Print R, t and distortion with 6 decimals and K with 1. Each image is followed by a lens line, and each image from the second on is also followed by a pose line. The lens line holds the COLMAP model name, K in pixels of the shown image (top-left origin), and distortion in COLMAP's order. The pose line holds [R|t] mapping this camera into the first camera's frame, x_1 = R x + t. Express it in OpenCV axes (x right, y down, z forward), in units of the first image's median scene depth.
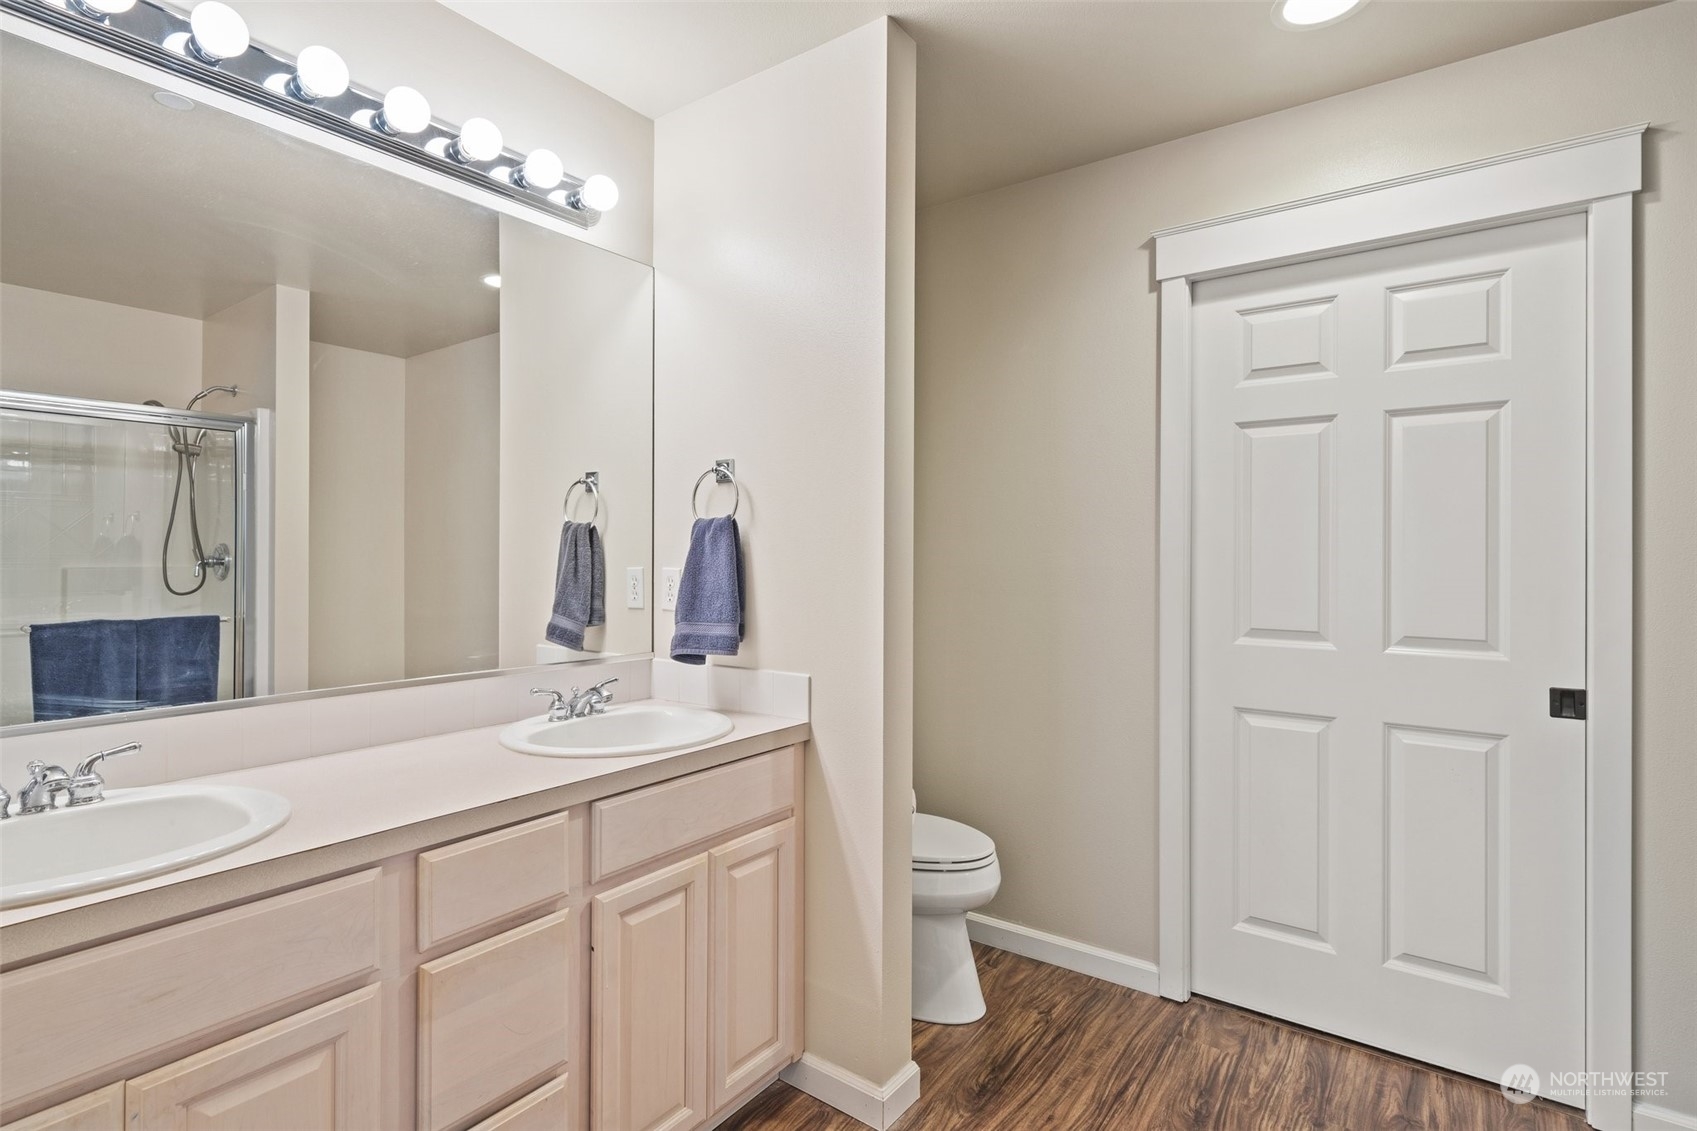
lens RADIAL K [[811.9, 0, 847.7], [0, 811.9, 569.2], [0, 0, 1]] dist [-0.002269, -0.000772]
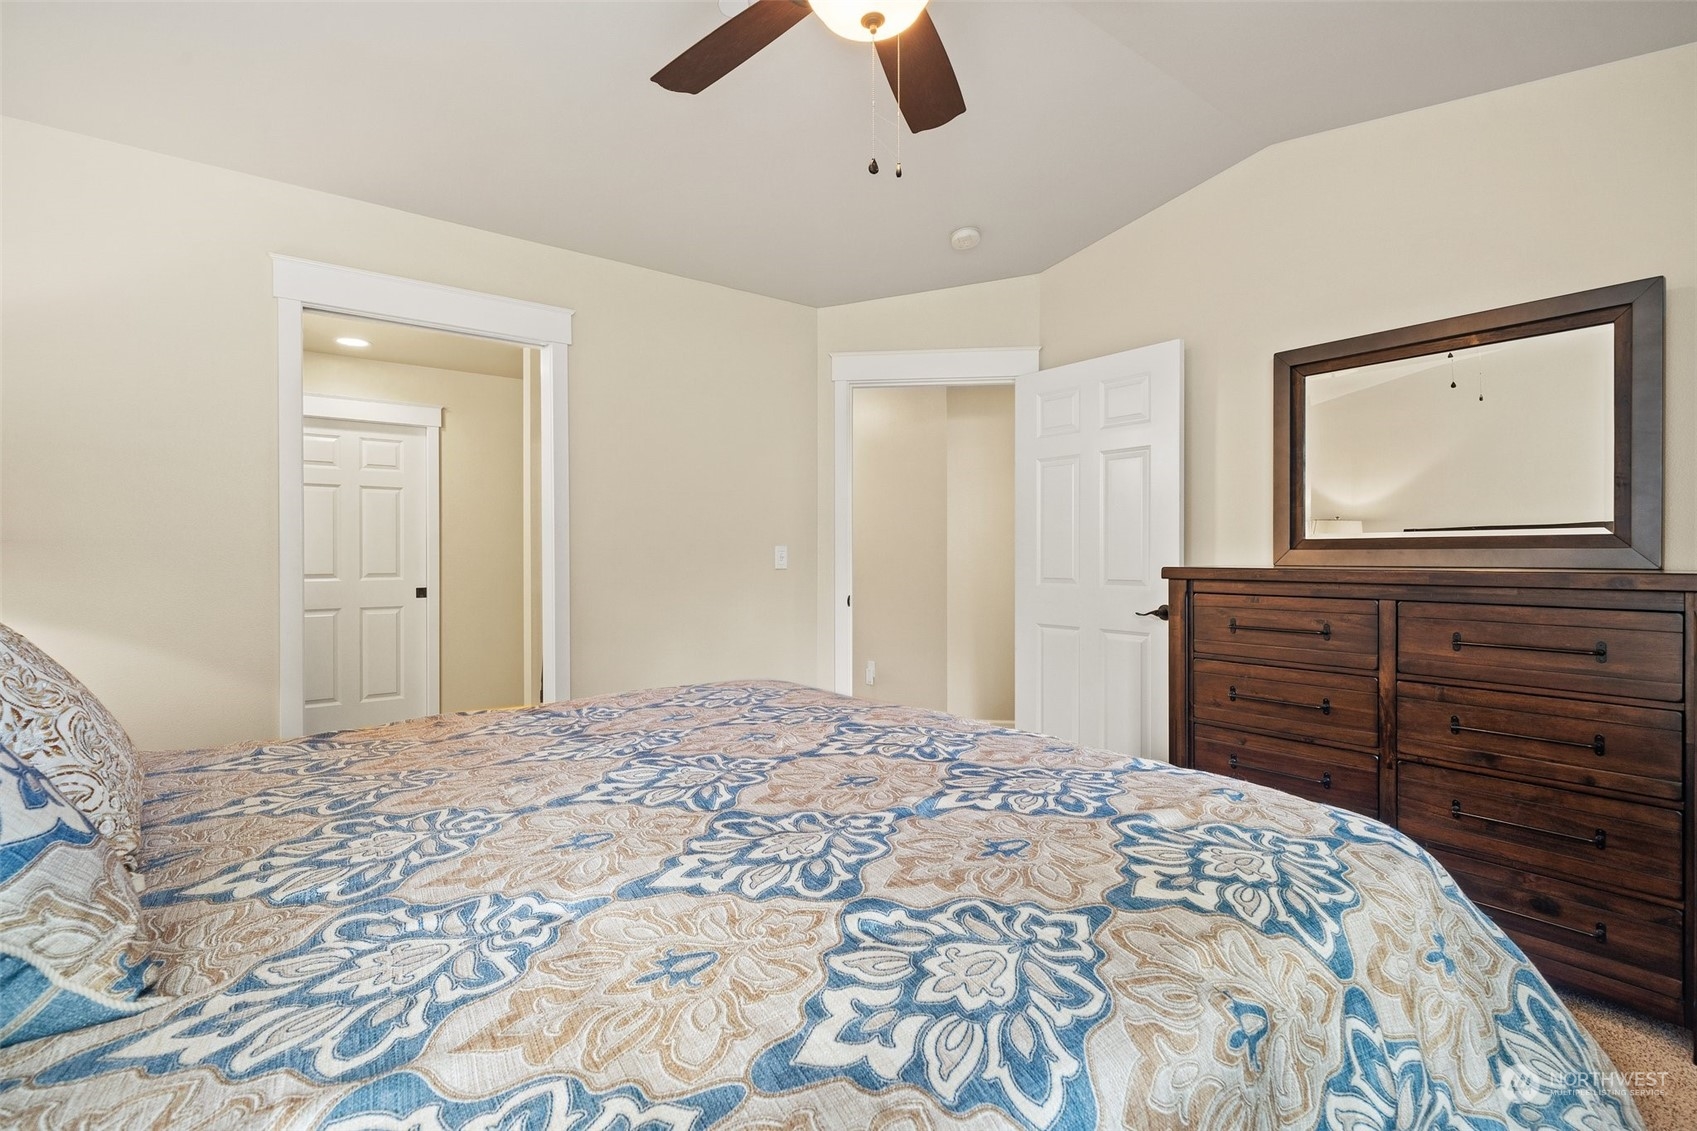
lens RADIAL K [[801.1, 0, 848.0], [0, 801.1, 561.3], [0, 0, 1]] dist [-0.000956, -0.000052]
pose [[0.346380, -0.008172, 0.938059, -1.263209], [-0.001231, 0.999957, 0.009166, 0.018393], [-0.938093, -0.004330, 0.346355, -1.417907]]
